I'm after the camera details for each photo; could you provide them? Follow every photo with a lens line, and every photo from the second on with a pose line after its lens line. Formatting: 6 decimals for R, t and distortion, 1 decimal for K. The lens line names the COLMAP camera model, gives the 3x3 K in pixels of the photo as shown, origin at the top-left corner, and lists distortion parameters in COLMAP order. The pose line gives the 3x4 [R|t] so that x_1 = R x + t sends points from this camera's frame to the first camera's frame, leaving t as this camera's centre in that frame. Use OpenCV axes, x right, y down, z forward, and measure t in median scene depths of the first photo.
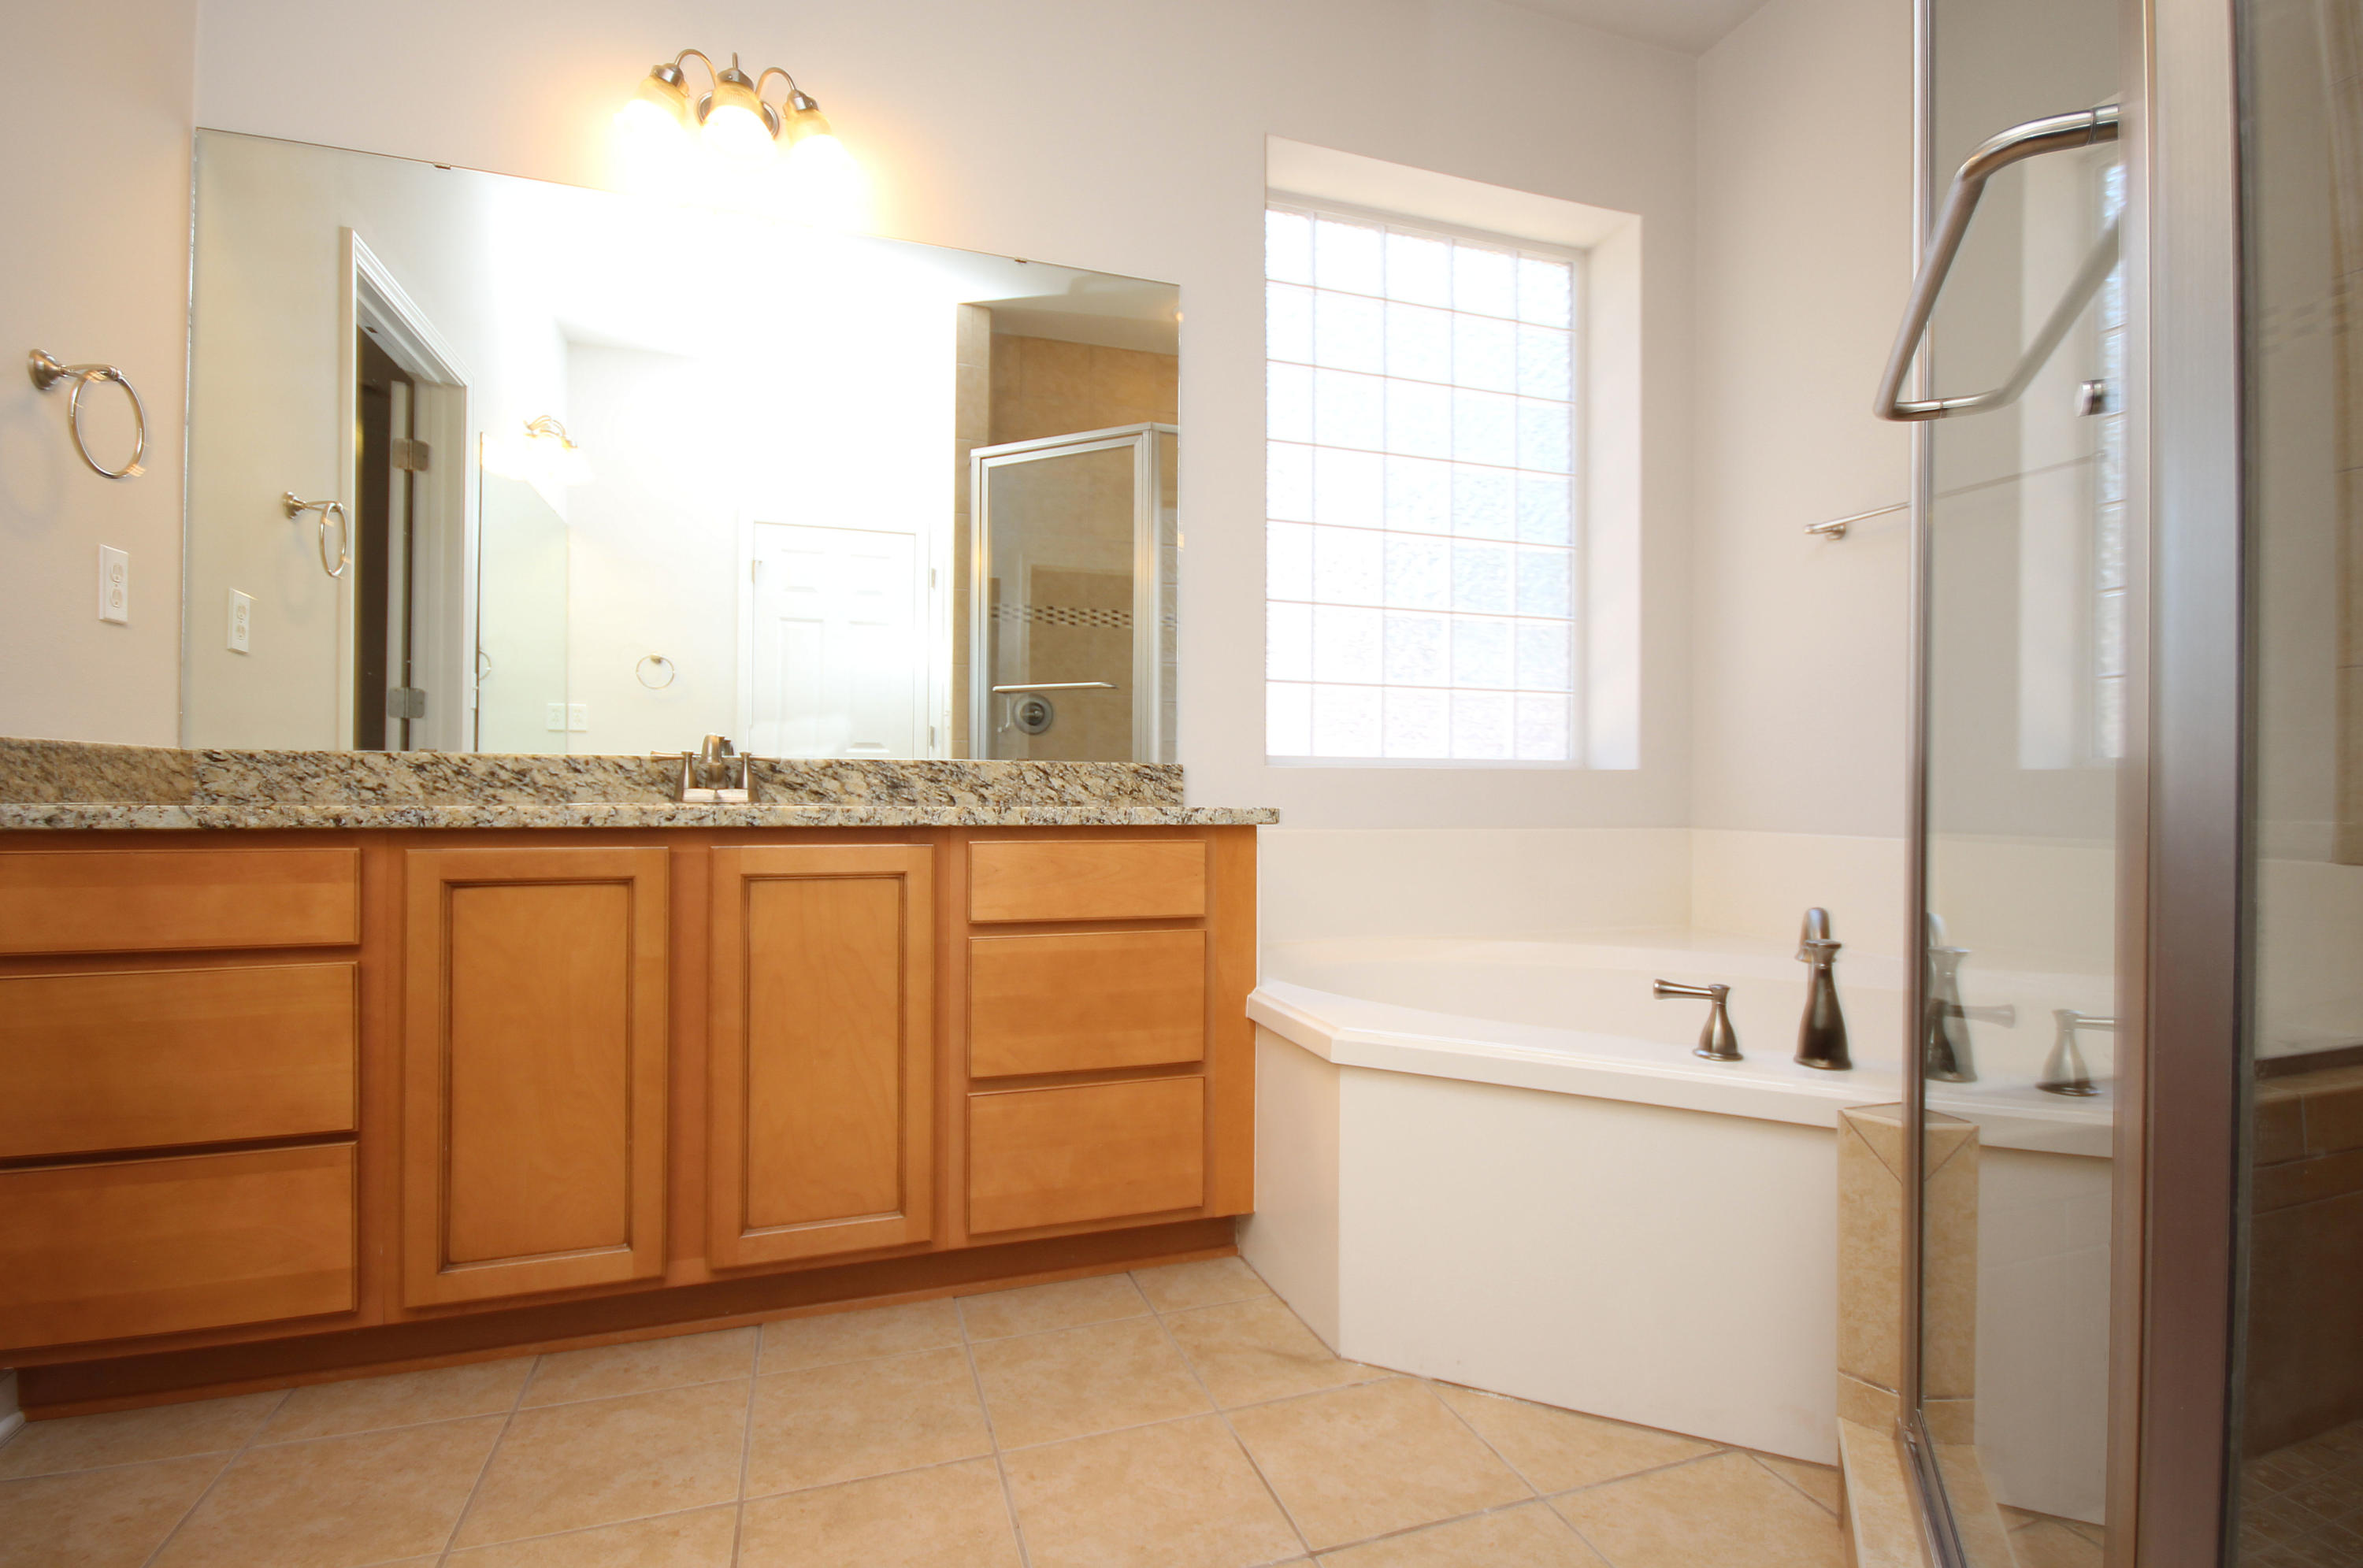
lens RADIAL K [[1087.6, 0, 1178.4], [0, 1087.6, 802.0], [0, 0, 1]] dist [0.003917, -0.009647]
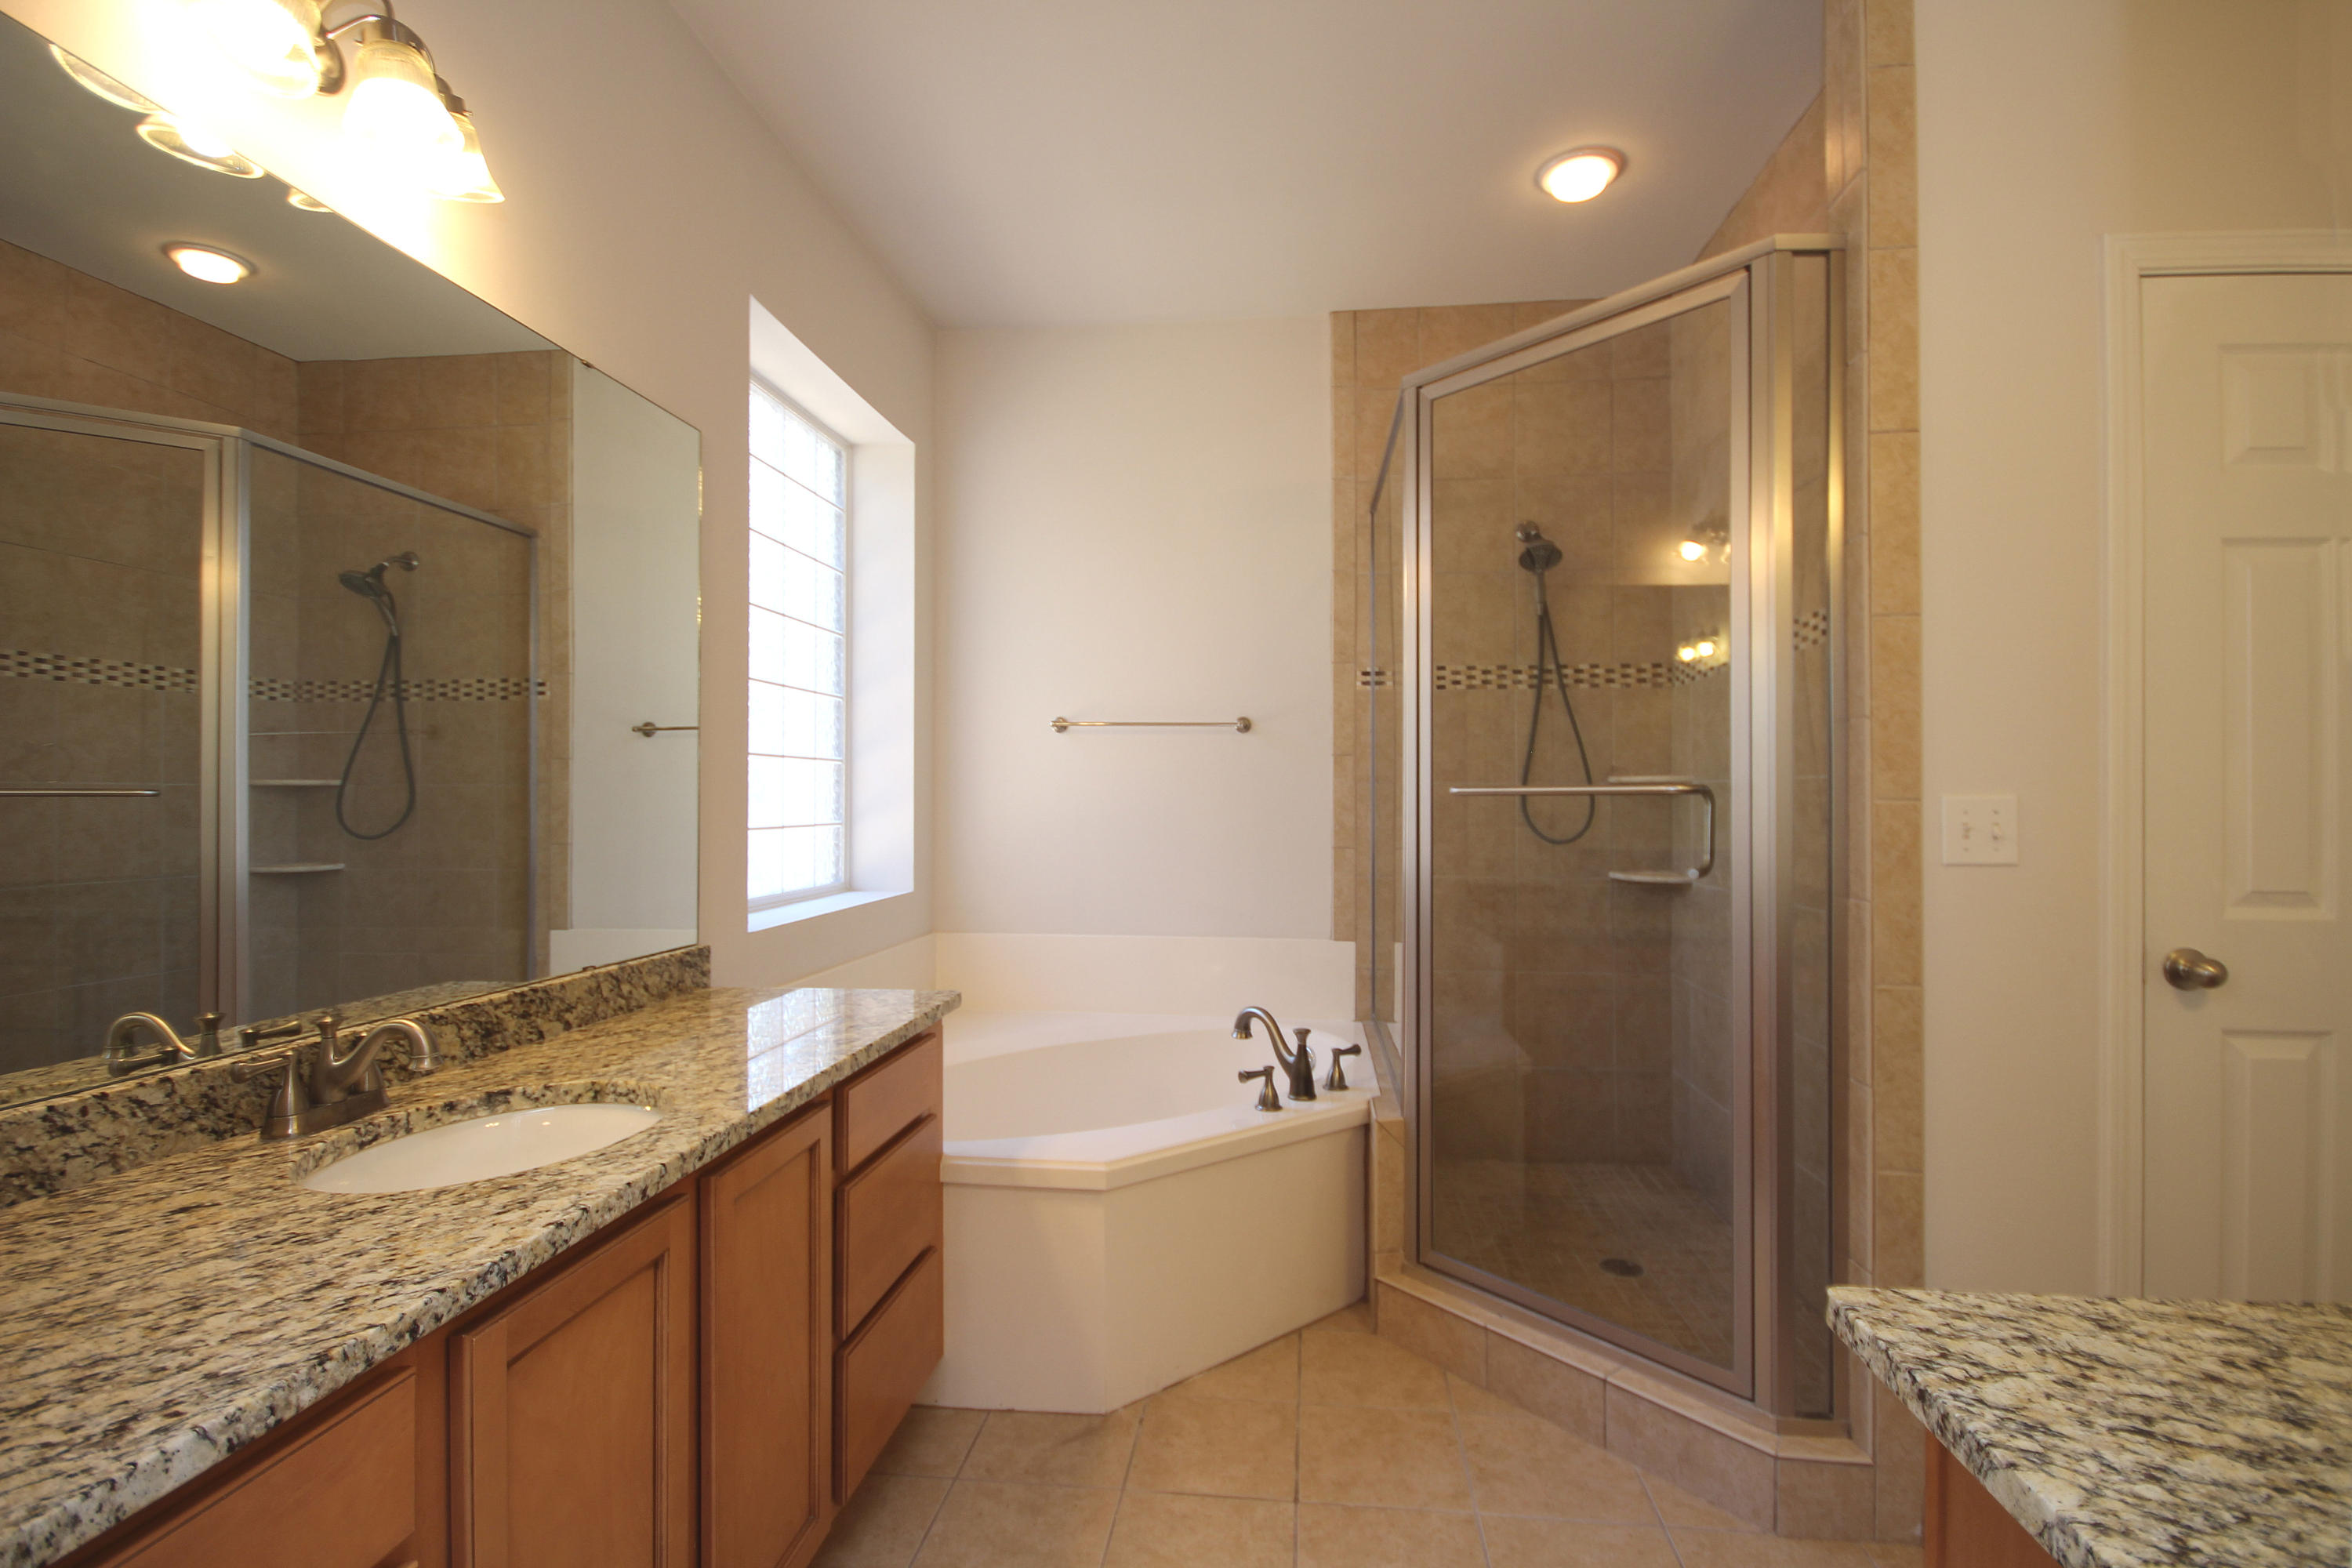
lens RADIAL K [[1082.6, 0, 1174.6], [0, 1082.6, 782.1], [0, 0, 1]] dist [0.003917, -0.009647]
pose [[0.440981, 0.004963, 0.897503, -0.877542], [0.018369, 0.999725, -0.014554, -0.204657], [-0.897328, 0.022904, 0.440769, 0.294805]]
